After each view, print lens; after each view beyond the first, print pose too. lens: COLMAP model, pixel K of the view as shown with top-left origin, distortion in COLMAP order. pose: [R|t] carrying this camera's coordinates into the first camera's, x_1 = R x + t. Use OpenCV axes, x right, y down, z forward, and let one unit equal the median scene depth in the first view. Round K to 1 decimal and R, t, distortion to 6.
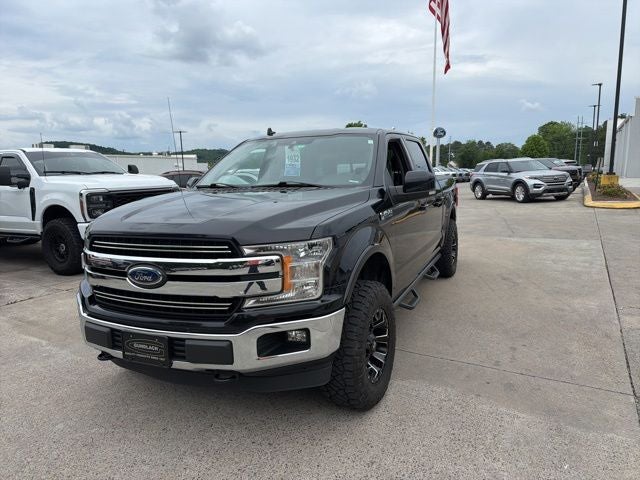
lens RADIAL K [[449.8, 0, 322.8], [0, 449.8, 229.6], [0, 0, 1]] dist [0.057006, -0.078404]
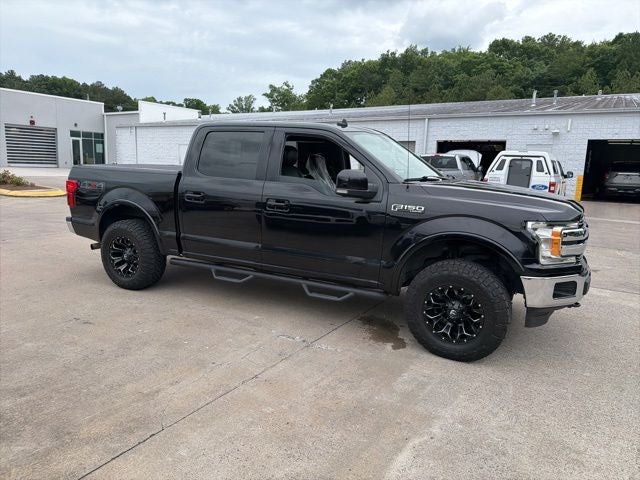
lens RADIAL K [[447.8, 0, 320.0], [0, 447.8, 240.0], [0, 0, 1]] dist [0.053653, -0.061045]
pose [[0.054909, -0.146539, 0.987680, -1.214348], [0.097644, 0.985219, 0.140745, -0.116701], [-0.993706, 0.088713, 0.068406, 1.096756]]
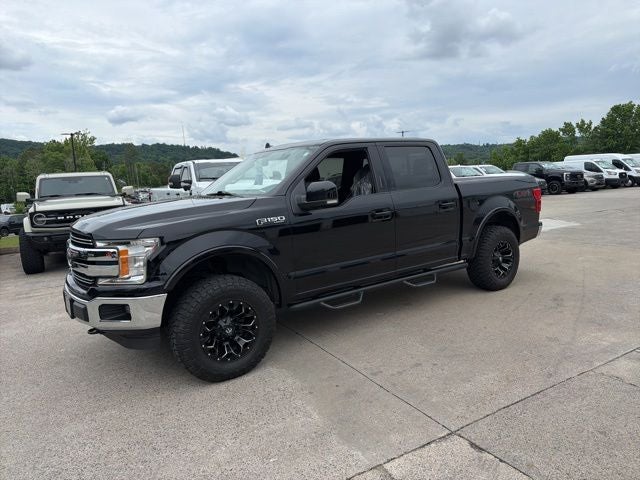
lens RADIAL K [[449.8, 0, 322.8], [0, 449.8, 229.6], [0, 0, 1]] dist [0.057006, -0.078404]
pose [[0.866085, 0.044377, -0.497923, 0.649667], [-0.040304, 0.999008, 0.018930, -0.030605], [0.498269, 0.003674, 0.867015, 0.062812]]
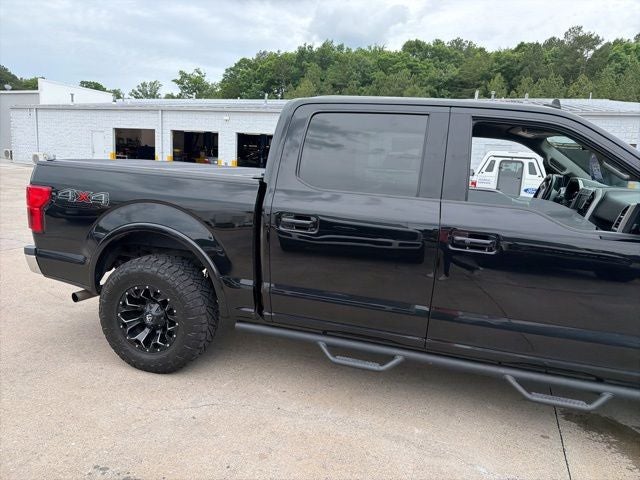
lens RADIAL K [[451.5, 0, 312.6], [0, 451.5, 237.9], [0, 0, 1]] dist [0.049449, -0.063799]
pose [[-0.124799, -0.154422, 0.980091, -0.758333], [0.074977, 0.983522, 0.164509, -0.180332], [-0.989345, 0.094015, -0.111164, 1.527424]]
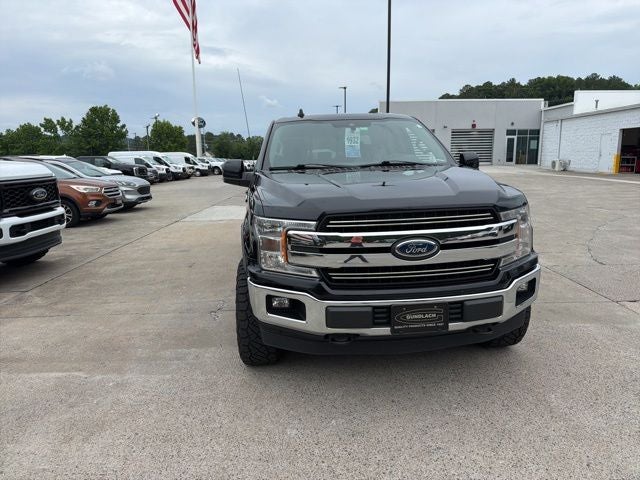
lens RADIAL K [[449.8, 0, 322.8], [0, 449.8, 229.6], [0, 0, 1]] dist [0.057006, -0.078404]
pose [[0.861559, -0.077013, 0.501781, -0.644721], [0.067202, 0.997029, 0.037637, 0.004019], [-0.503189, 0.001294, 0.864175, 0.131602]]
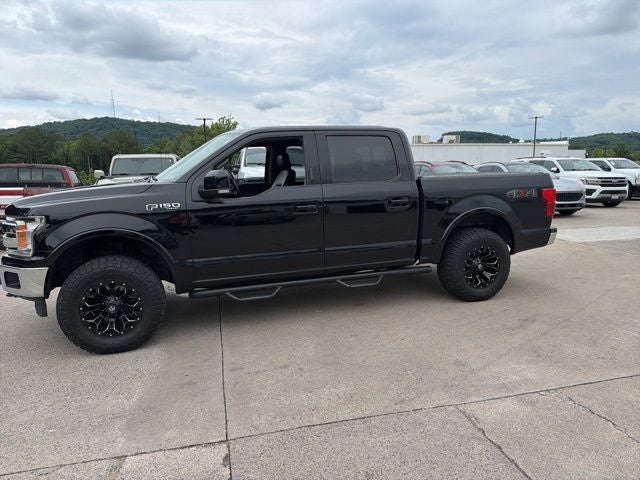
lens RADIAL K [[451.5, 0, 312.6], [0, 451.5, 237.9], [0, 0, 1]] dist [0.049449, -0.063799]
pose [[0.688501, 0.129350, -0.713607, 0.986076], [-0.097940, 0.991536, 0.085234, -0.072913], [0.718592, 0.011207, 0.695342, 0.370365]]
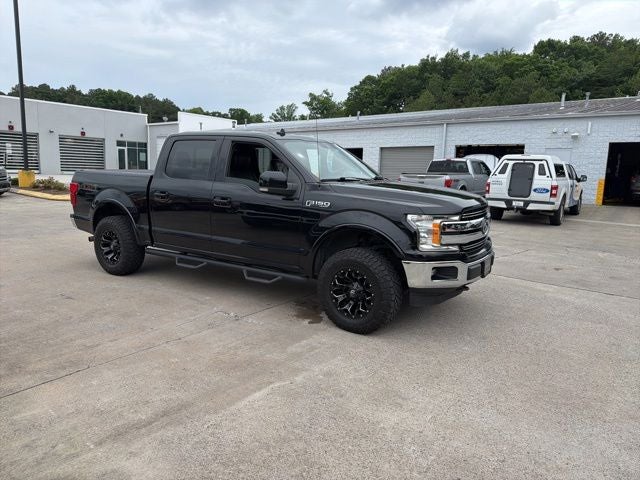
lens RADIAL K [[446.4, 0, 314.3], [0, 446.4, 240.8], [0, 0, 1]] dist [0.056882, -0.061225]
pose [[0.159091, -0.133791, 0.978157, -1.352185], [0.100968, 0.987785, 0.118686, -0.075788], [-0.982087, 0.079881, 0.170656, 0.816461]]
